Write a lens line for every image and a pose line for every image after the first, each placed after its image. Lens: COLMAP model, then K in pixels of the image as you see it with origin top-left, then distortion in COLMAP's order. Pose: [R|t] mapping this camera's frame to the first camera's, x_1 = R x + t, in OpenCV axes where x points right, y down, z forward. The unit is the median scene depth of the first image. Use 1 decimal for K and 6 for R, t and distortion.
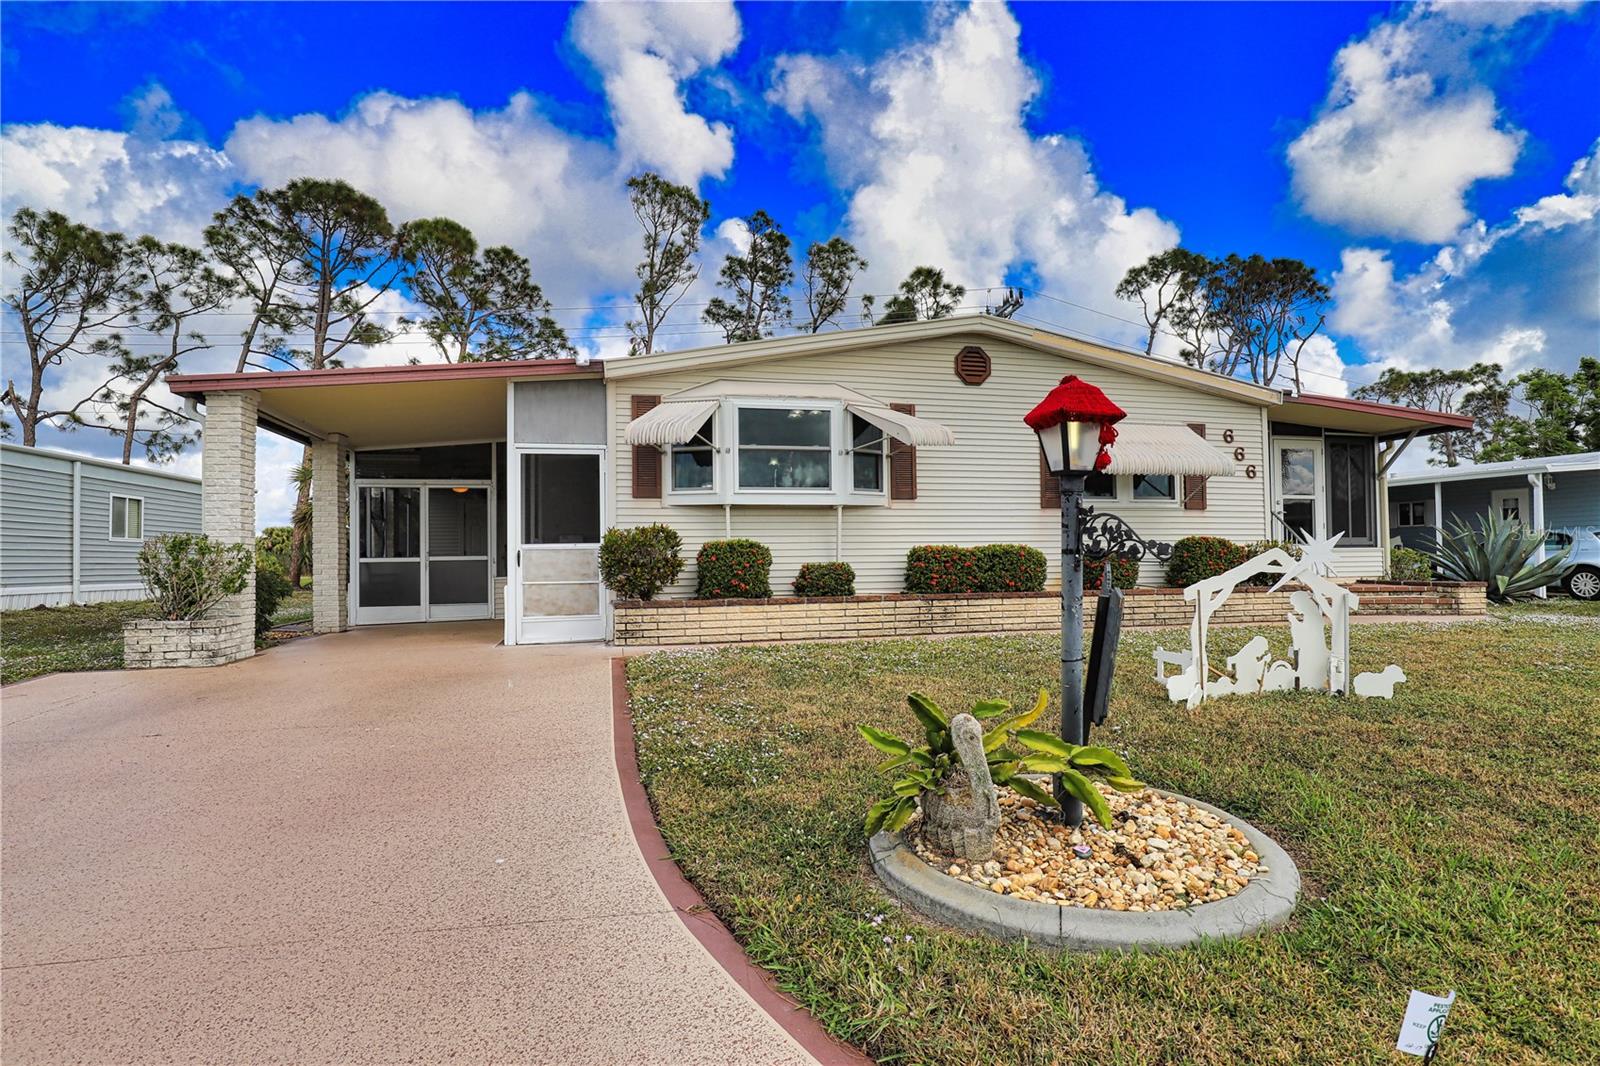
lens RADIAL K [[818.2, 0, 805.3], [0, 818.2, 538.4], [0, 0, 1]] dist [-0.030668, 0.009709]
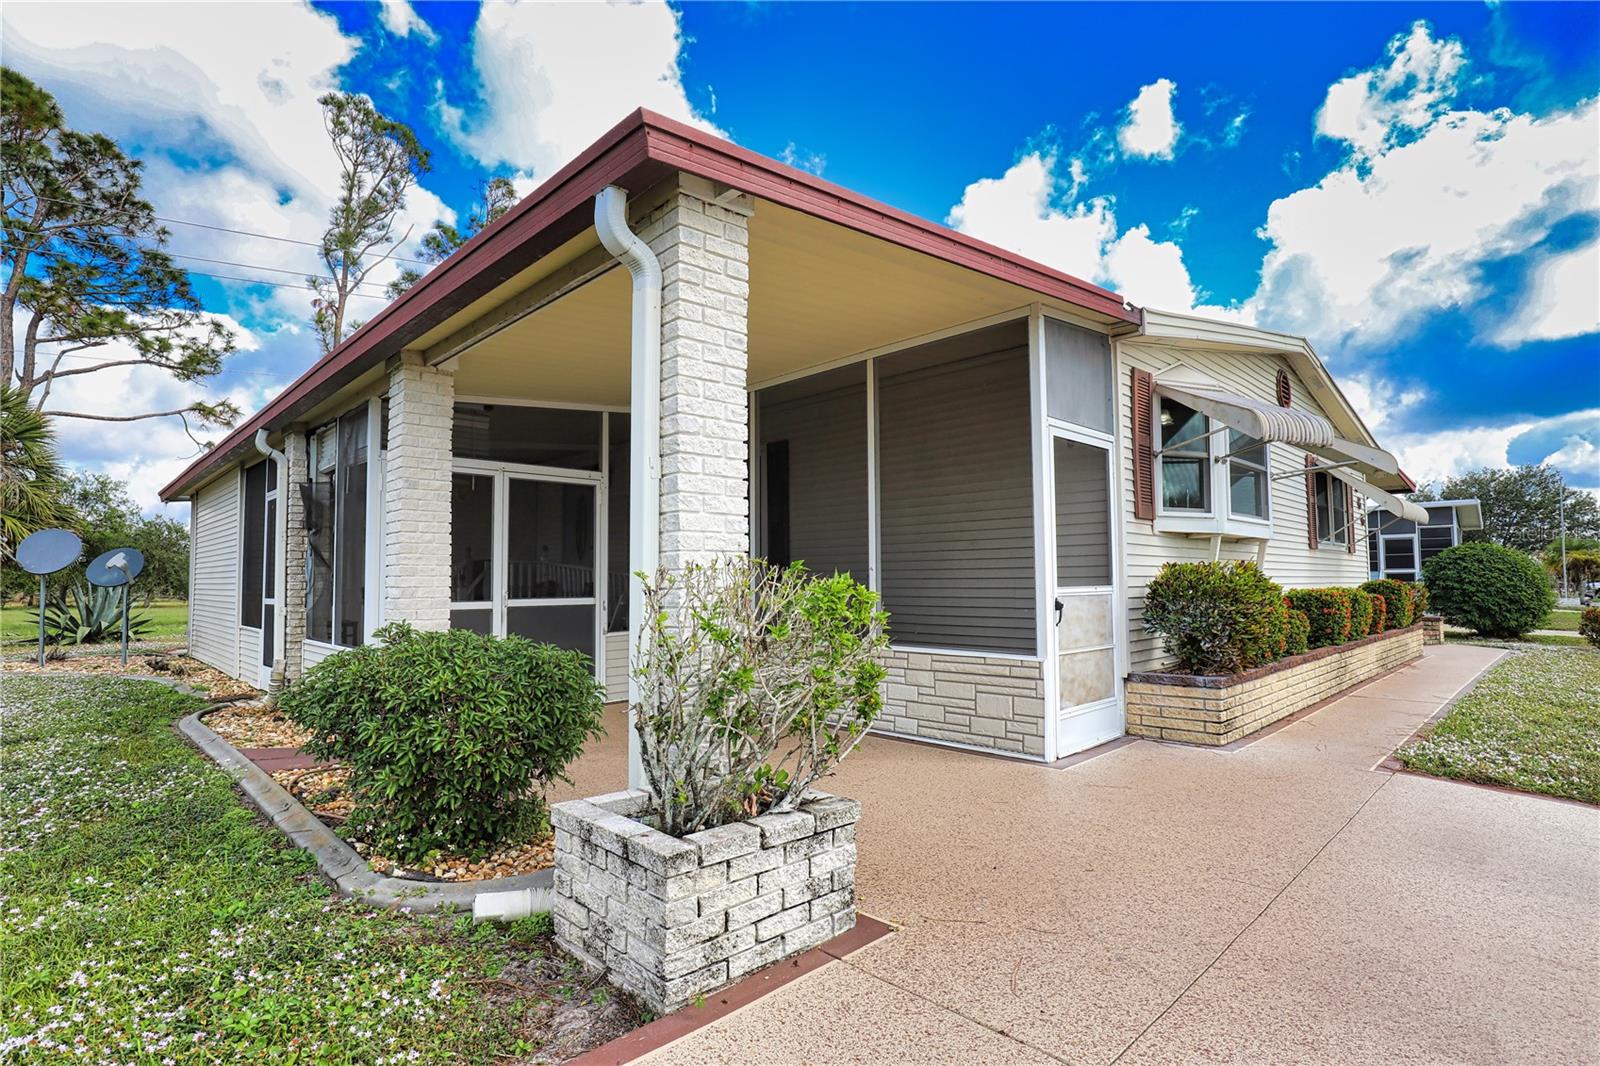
lens RADIAL K [[793.0, 0, 805.5], [0, 793.0, 540.1], [0, 0, 1]] dist [-0.030792, 0.008124]
pose [[0.858812, 0.034323, 0.511139, -0.573395], [-0.017531, 0.999138, -0.037637, -0.001769], [-0.511990, 0.023363, 0.858673, 0.429098]]
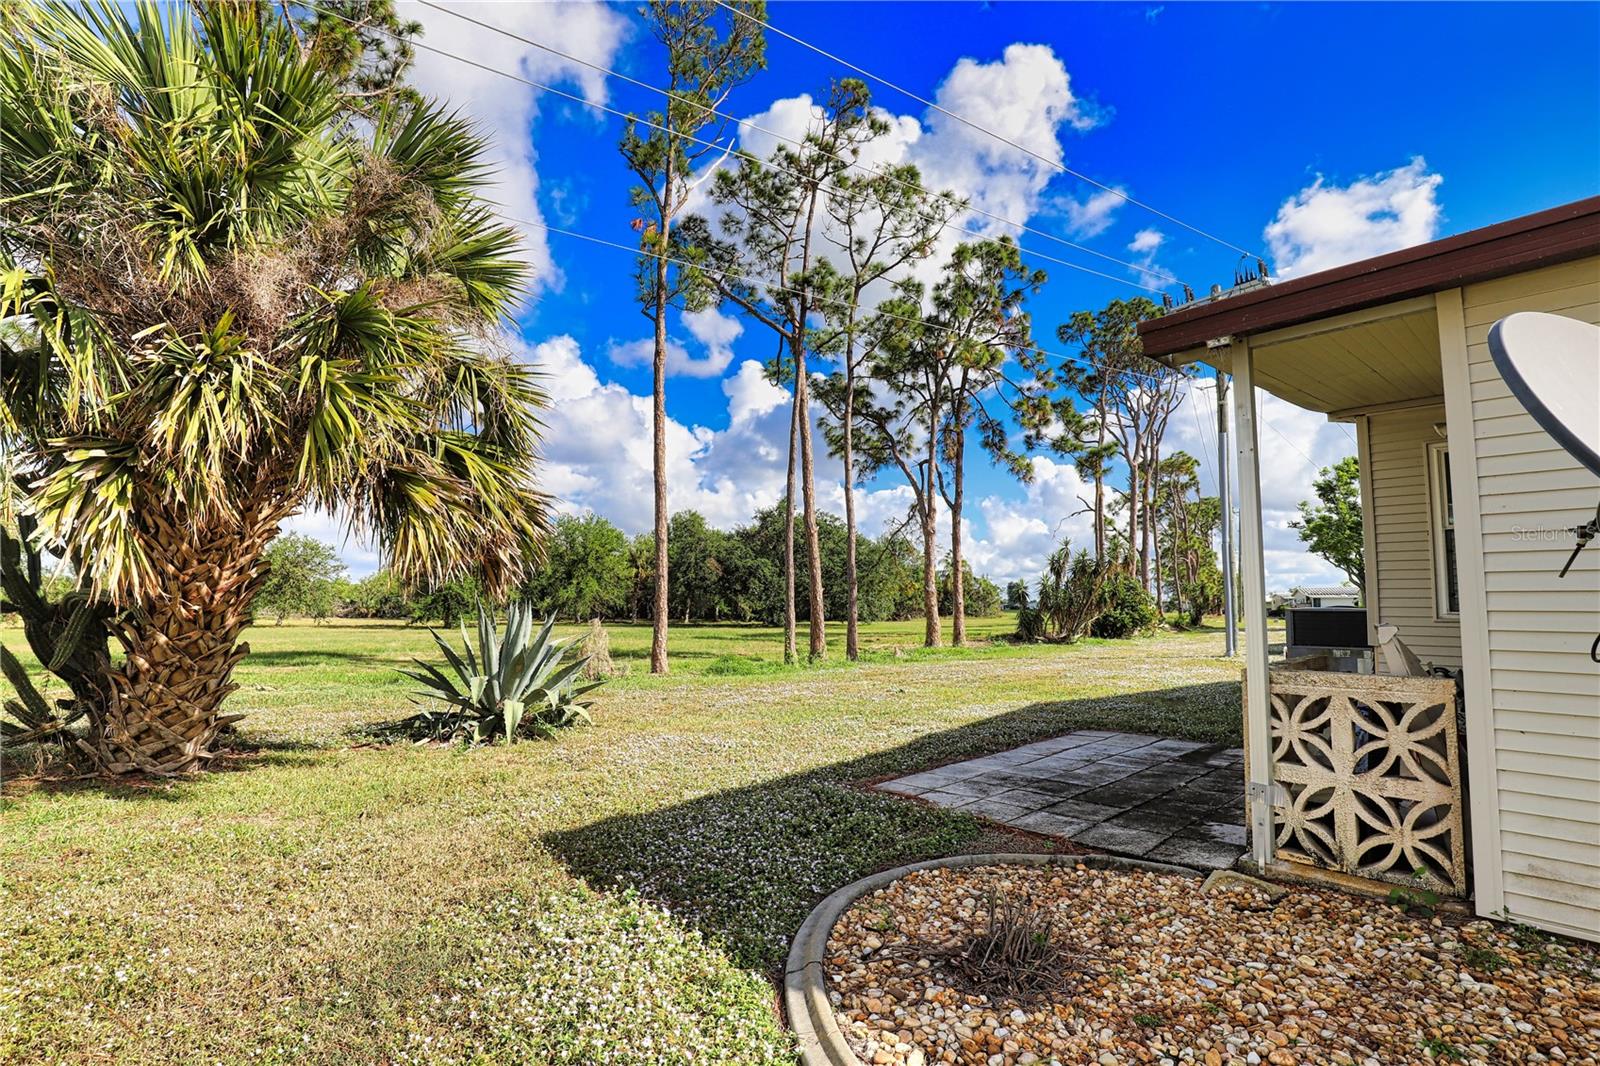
lens RADIAL K [[727.5, 0, 806.8], [0, 727.5, 541.7], [0, 0, 1]] dist [-0.029289, 0.000177]
pose [[0.871821, 0.055722, 0.486644, -1.050537], [-0.024389, 0.997214, -0.070490, 0.024677], [-0.489216, 0.049586, 0.870752, 1.603495]]
